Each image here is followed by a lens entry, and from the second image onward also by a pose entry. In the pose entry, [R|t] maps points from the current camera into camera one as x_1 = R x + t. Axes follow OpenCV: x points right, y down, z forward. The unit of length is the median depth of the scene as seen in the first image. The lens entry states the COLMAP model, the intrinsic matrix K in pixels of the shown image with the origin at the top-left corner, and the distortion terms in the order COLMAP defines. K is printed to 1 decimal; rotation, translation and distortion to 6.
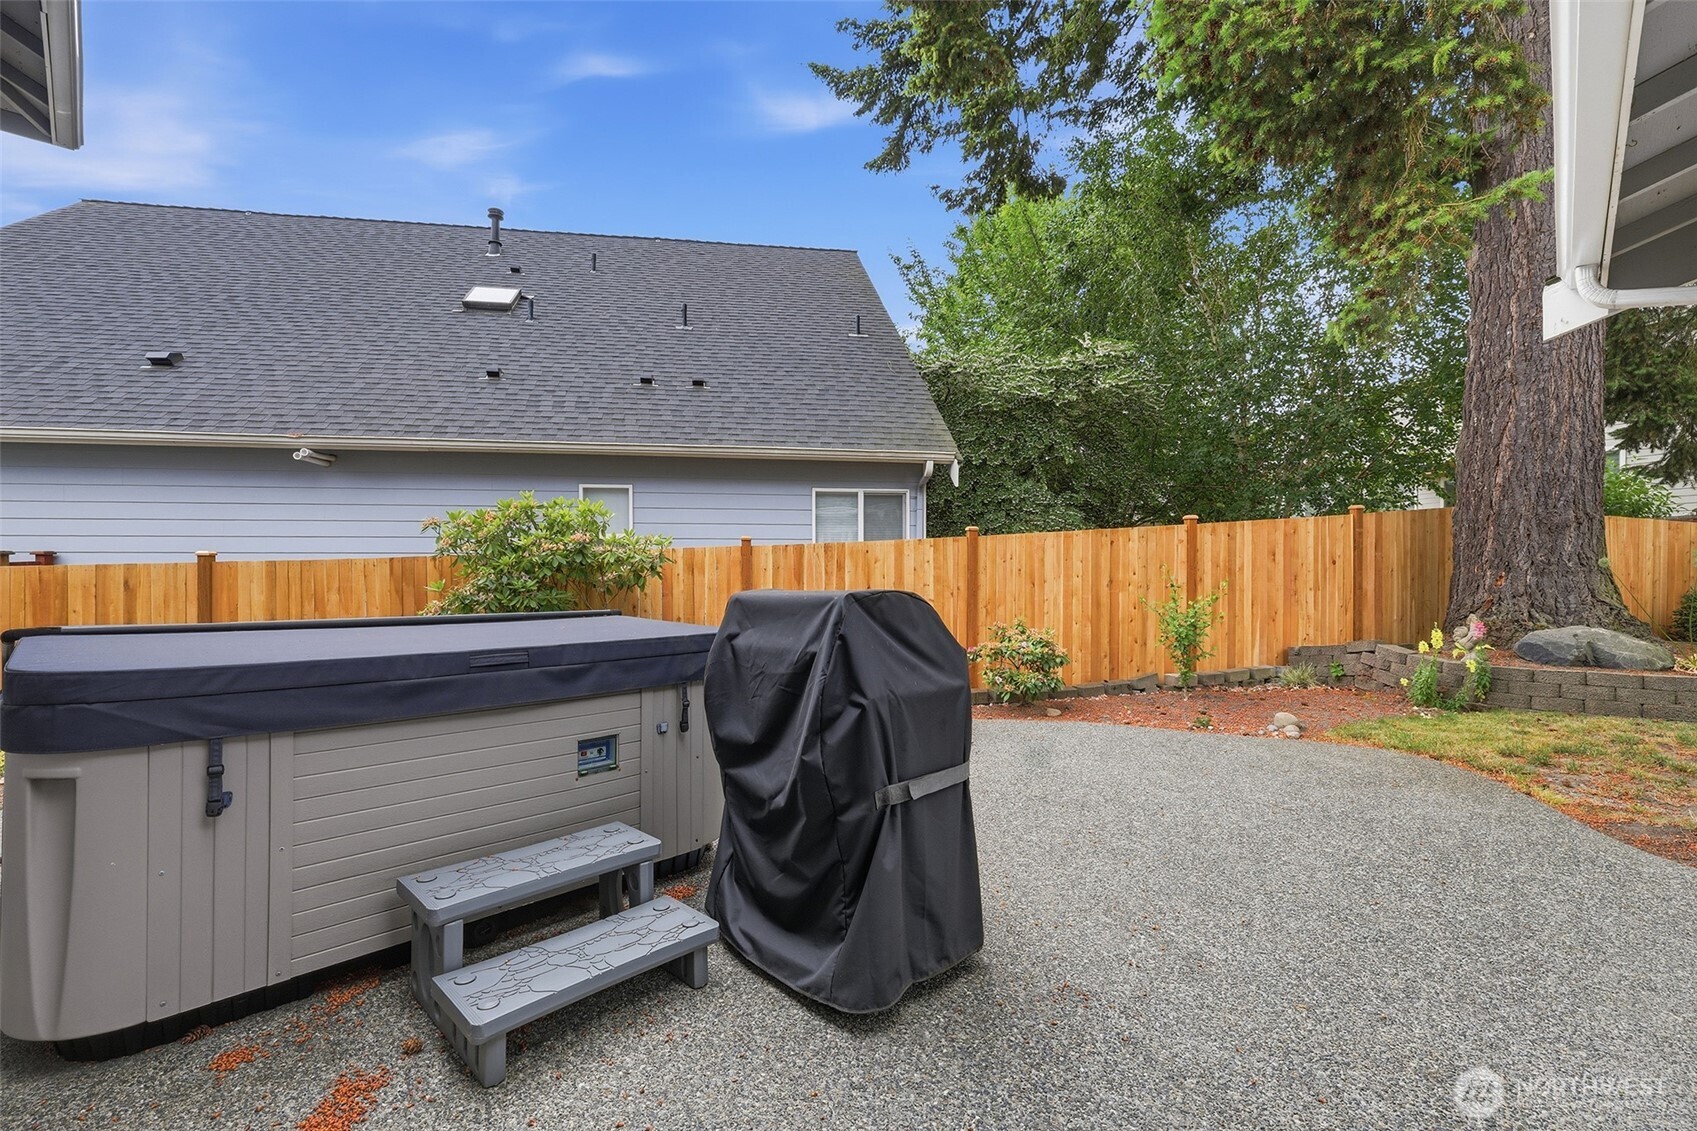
lens RADIAL K [[733.0, 0, 848.5], [0, 733.0, 565.5], [0, 0, 1]] dist [0.000666, 0.000185]
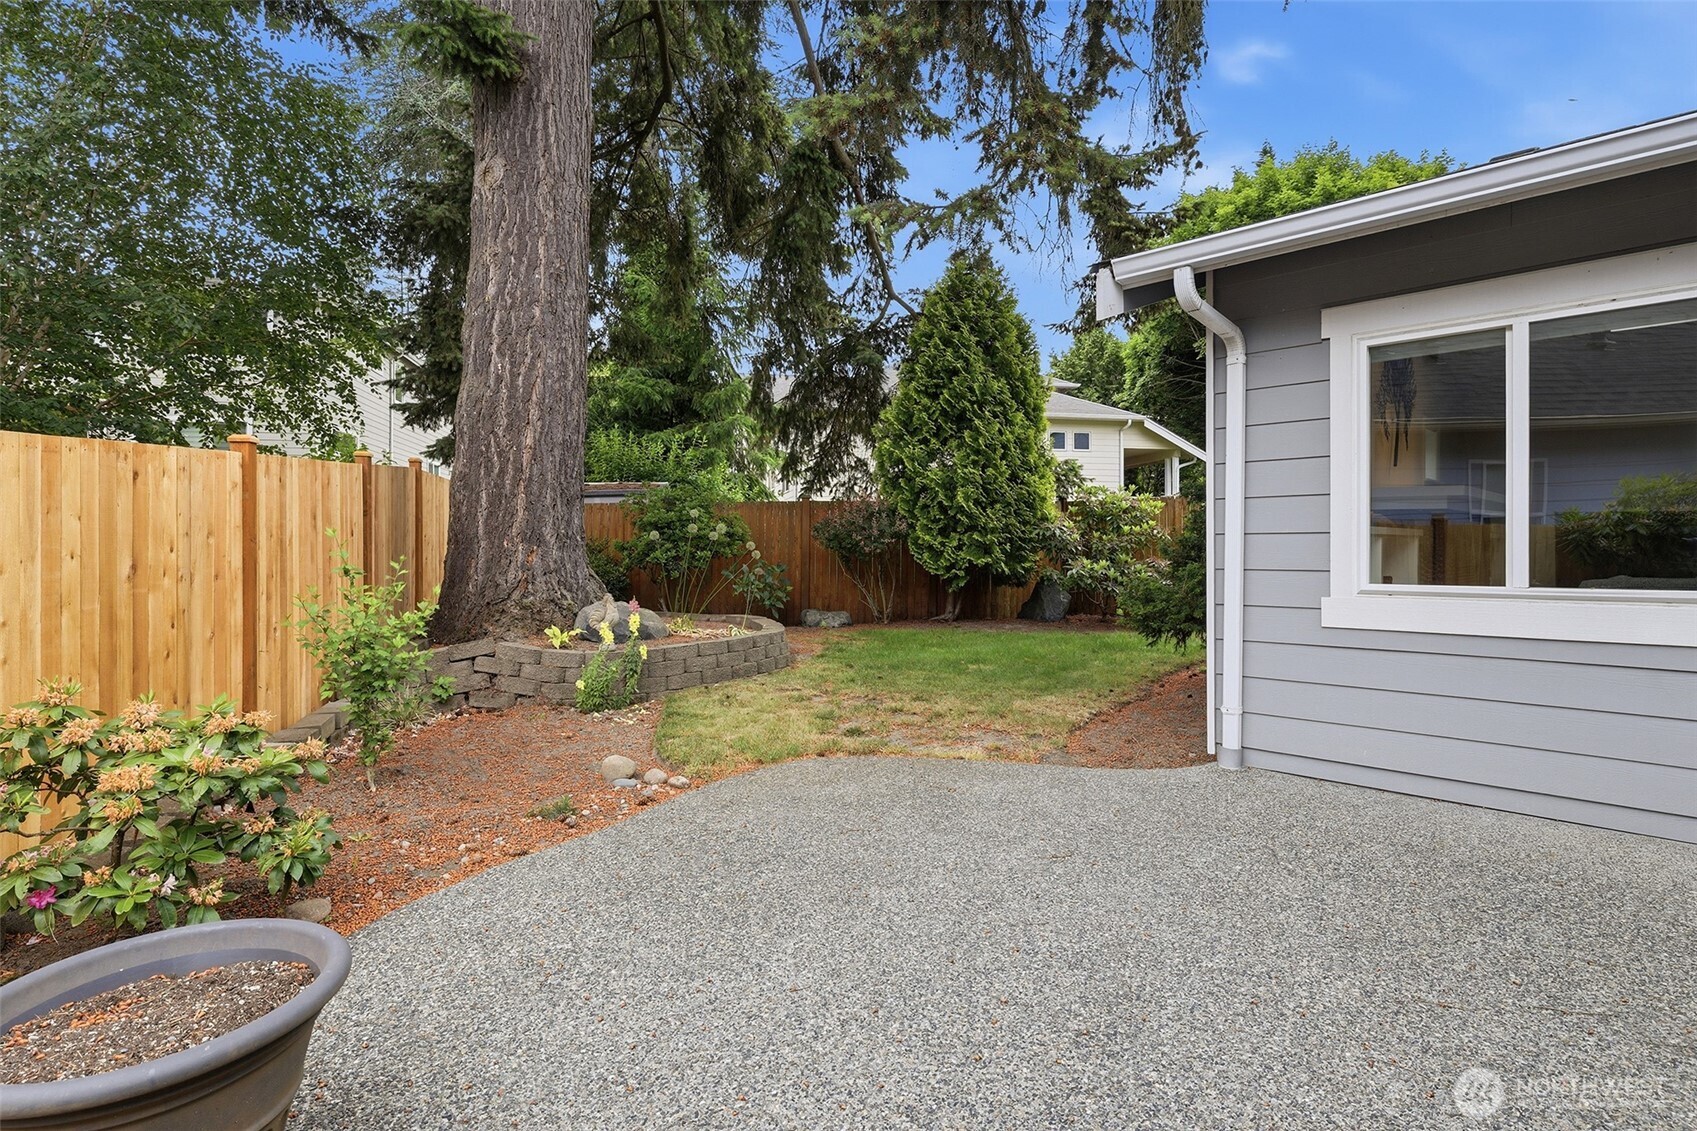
lens RADIAL K [[853.3, 0, 848.5], [0, 853.3, 565.5], [0, 0, 1]] dist [-0.001490, -0.000086]
pose [[-0.000637, -0.021667, 0.999765, -0.136533], [-0.005867, 0.999748, 0.021663, 0.007860], [-0.999983, -0.005852, -0.000764, 0.607838]]
